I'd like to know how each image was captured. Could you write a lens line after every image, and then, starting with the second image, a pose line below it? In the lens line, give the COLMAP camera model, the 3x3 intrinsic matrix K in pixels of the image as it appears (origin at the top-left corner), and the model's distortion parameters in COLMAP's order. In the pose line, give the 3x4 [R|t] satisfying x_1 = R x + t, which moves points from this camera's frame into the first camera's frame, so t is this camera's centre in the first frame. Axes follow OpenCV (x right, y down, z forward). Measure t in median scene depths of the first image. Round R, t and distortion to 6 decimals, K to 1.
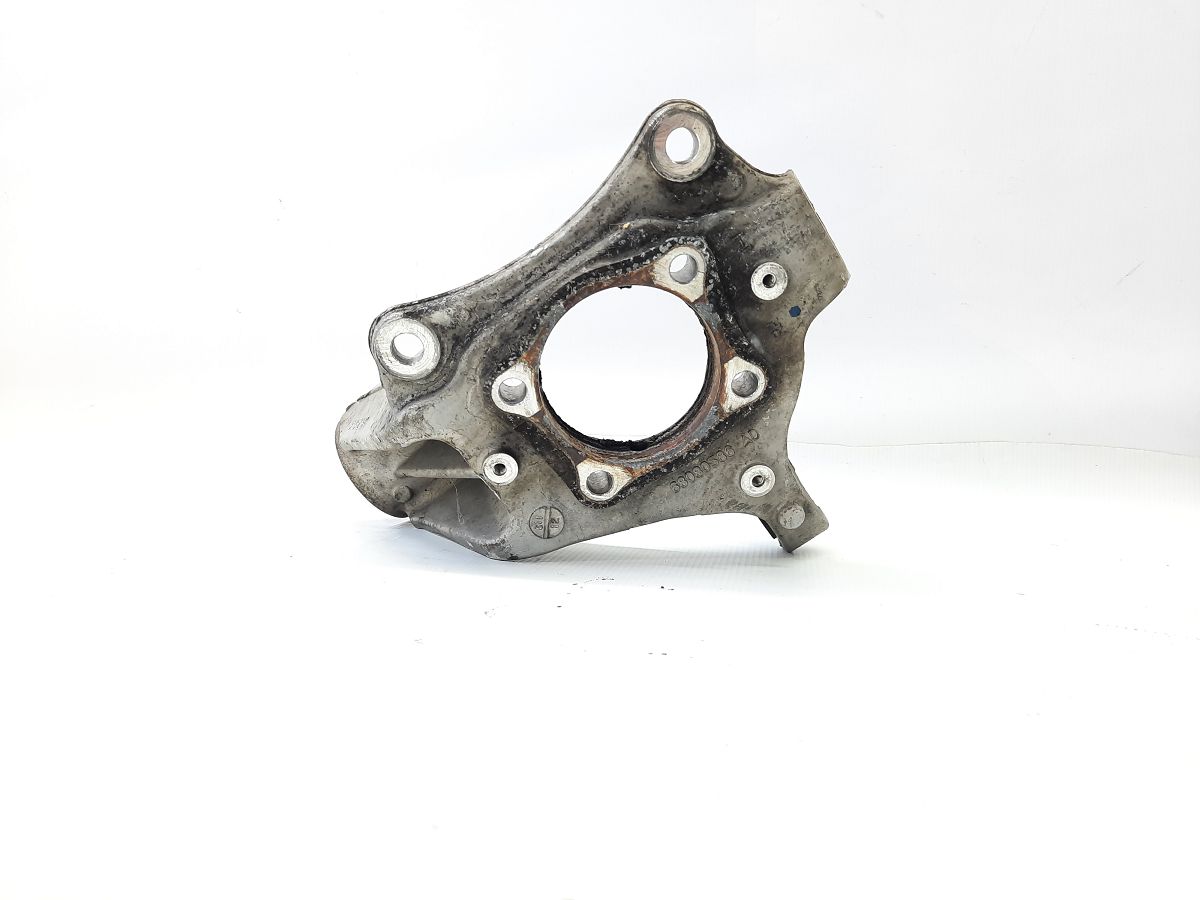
lens RADIAL K [[891.1, 0, 600.0], [0, 891.1, 450.0], [0, 0, 1]] dist [0.028204, -0.001908]
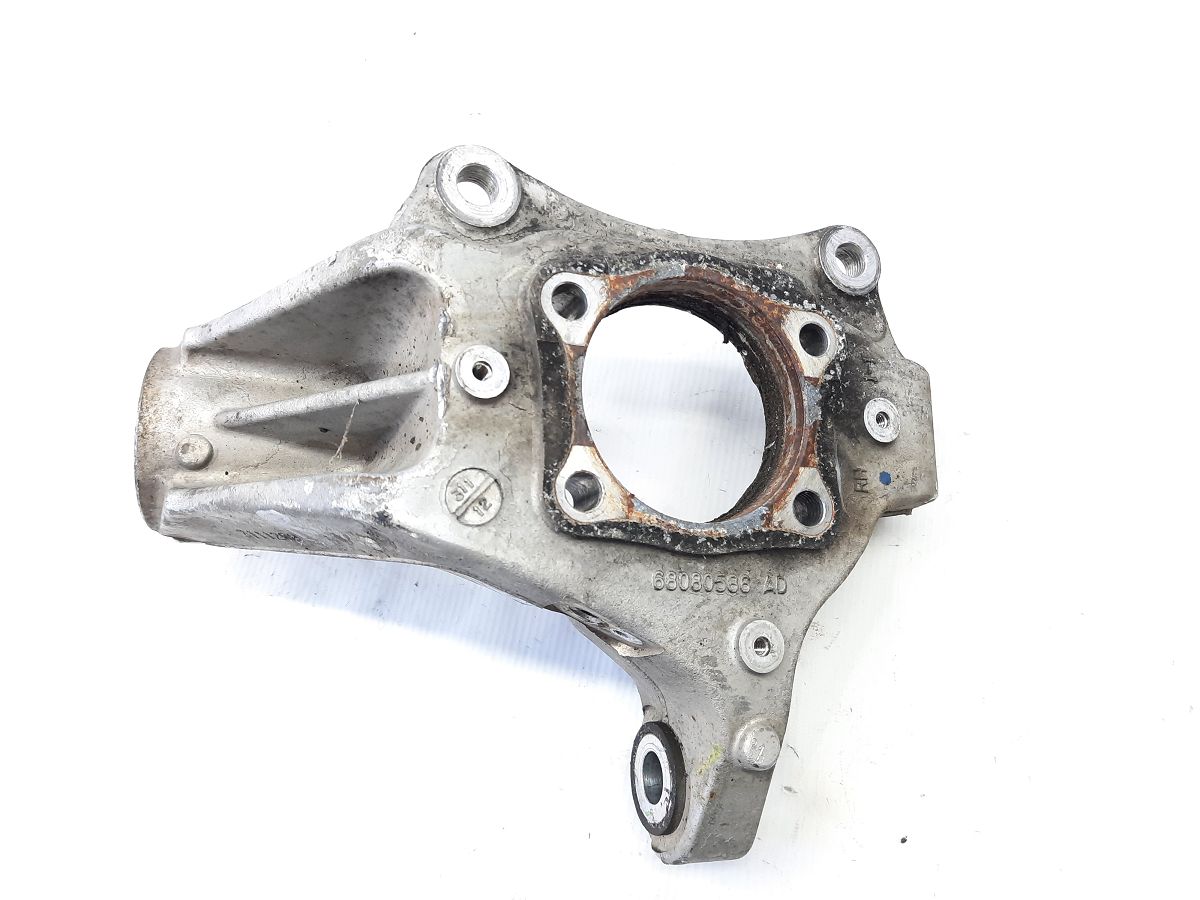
lens RADIAL K [[891.1, 0, 600.0], [0, 891.1, 450.0], [0, 0, 1]] dist [0.028204, -0.001908]
pose [[0.790007, 0.607052, 0.085890, -0.067585], [-0.377603, 0.592130, -0.711898, 0.496262], [-0.483016, 0.529972, 0.697011, 0.552657]]
